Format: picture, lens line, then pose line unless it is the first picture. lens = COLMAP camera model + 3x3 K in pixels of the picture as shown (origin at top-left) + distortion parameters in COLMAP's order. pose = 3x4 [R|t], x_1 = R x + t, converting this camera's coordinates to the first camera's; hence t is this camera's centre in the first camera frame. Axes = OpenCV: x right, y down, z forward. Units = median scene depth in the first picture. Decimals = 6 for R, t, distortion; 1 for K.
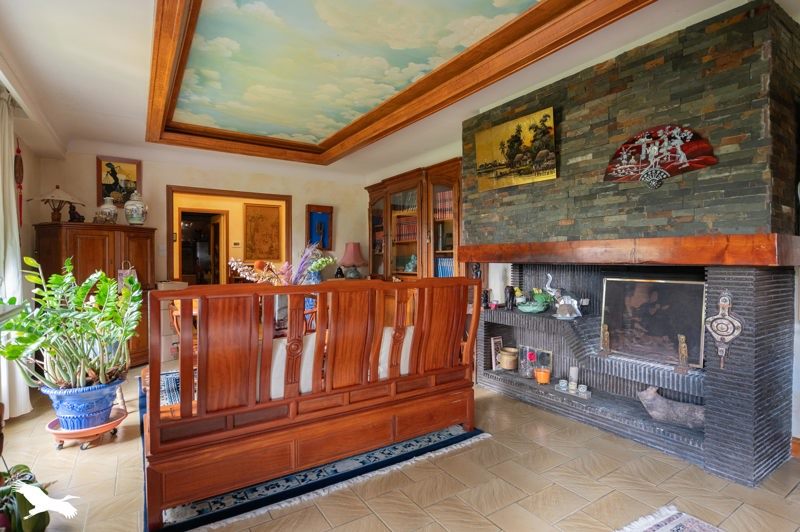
lens RADIAL K [[400.2, 0, 400.0], [0, 400.2, 266.0], [0, 0, 1]] dist [-0.000636, -0.000119]
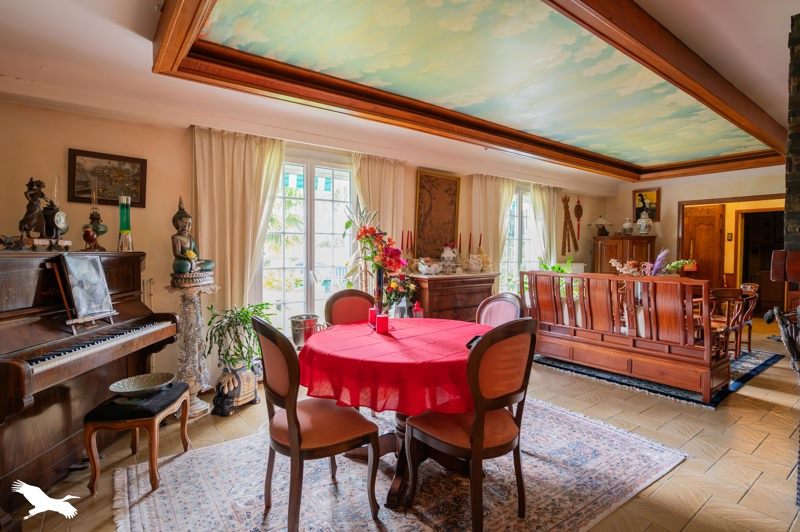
lens RADIAL K [[400.2, 0, 400.0], [0, 400.2, 266.0], [0, 0, 1]] dist [-0.000636, -0.000119]
pose [[0.083813, 0.041253, -0.995627, 1.129701], [-0.023326, 0.998950, 0.039427, -0.032096], [0.996208, 0.019920, 0.084687, -0.054896]]
